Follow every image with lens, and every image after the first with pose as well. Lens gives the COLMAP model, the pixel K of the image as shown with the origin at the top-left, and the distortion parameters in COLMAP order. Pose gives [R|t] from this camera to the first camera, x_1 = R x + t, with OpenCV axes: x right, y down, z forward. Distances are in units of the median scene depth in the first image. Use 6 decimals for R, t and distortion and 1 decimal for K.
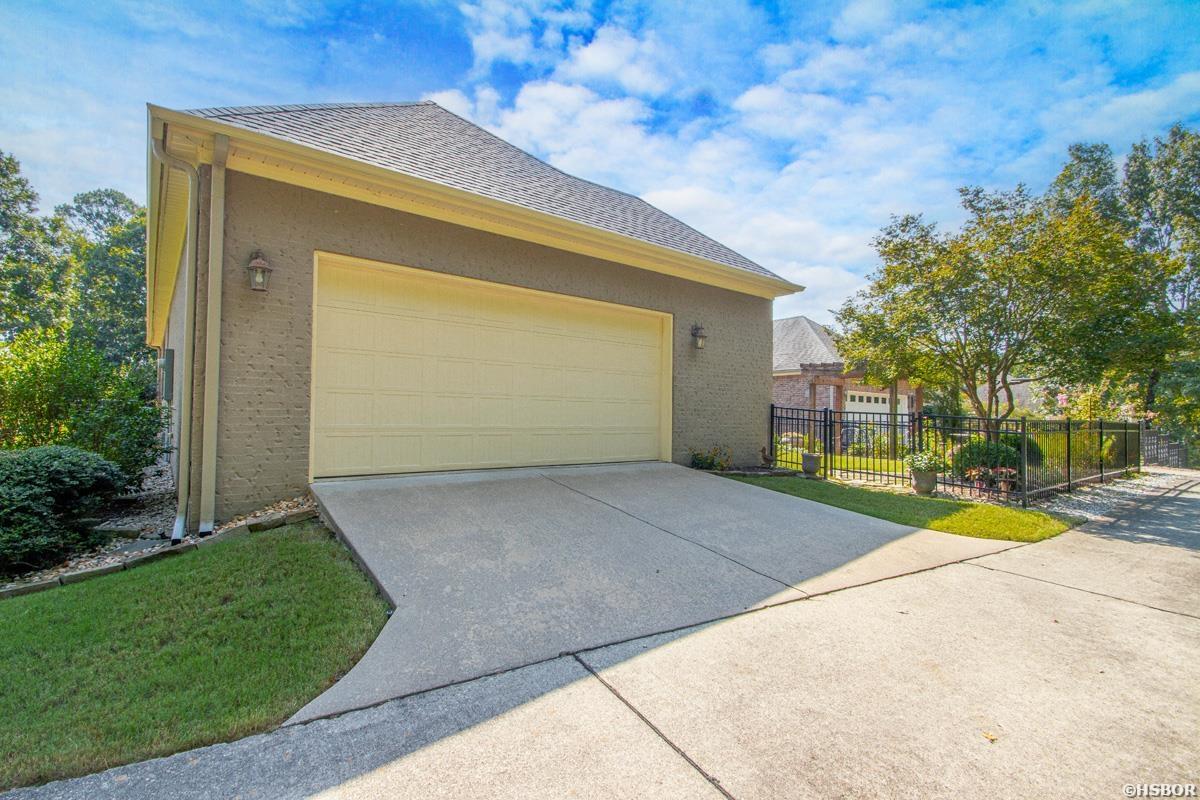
lens RADIAL K [[571.0, 0, 612.8], [0, 571.0, 400.3], [0, 0, 1]] dist [0.007759, -0.013946]
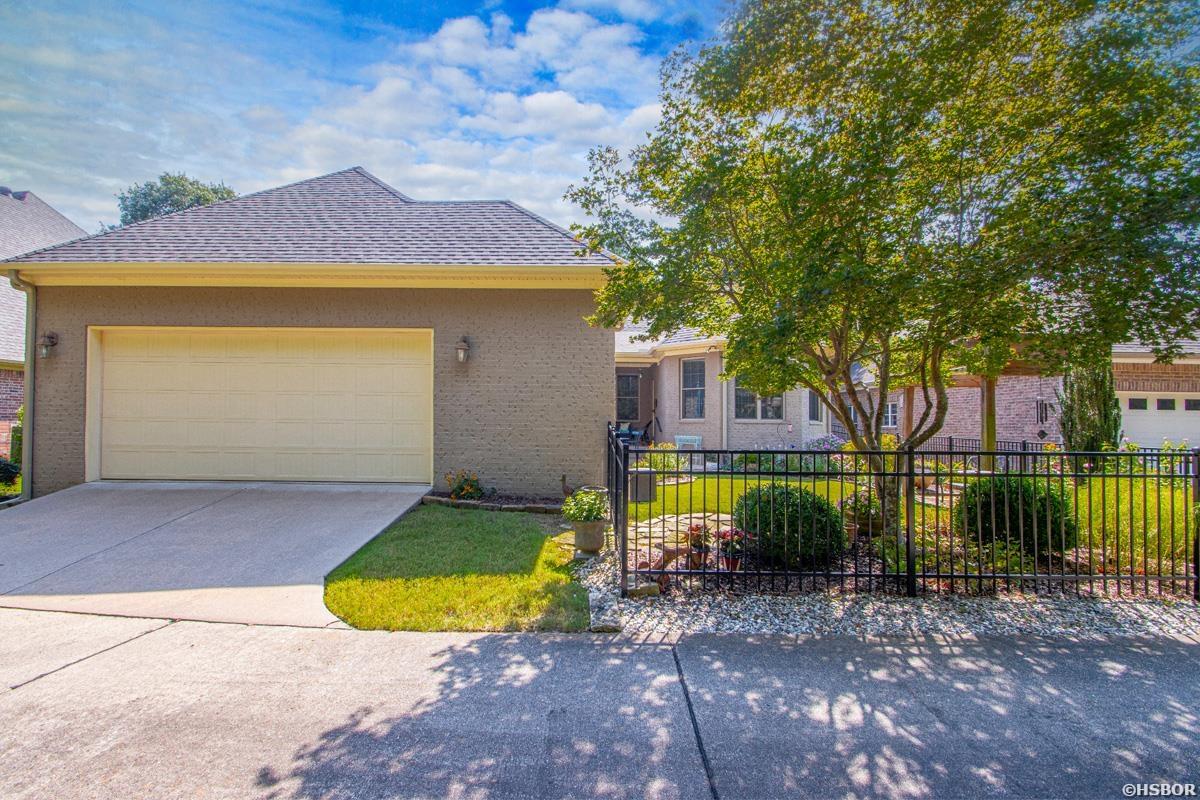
lens RADIAL K [[571.0, 0, 573.9], [0, 571.0, 421.9], [0, 0, 1]] dist [0.007759, -0.013946]
pose [[0.765986, -0.015126, -0.642680, 0.784088], [0.020043, 0.999799, 0.000358, 0.007097], [0.642545, -0.013155, 0.766135, 0.374408]]
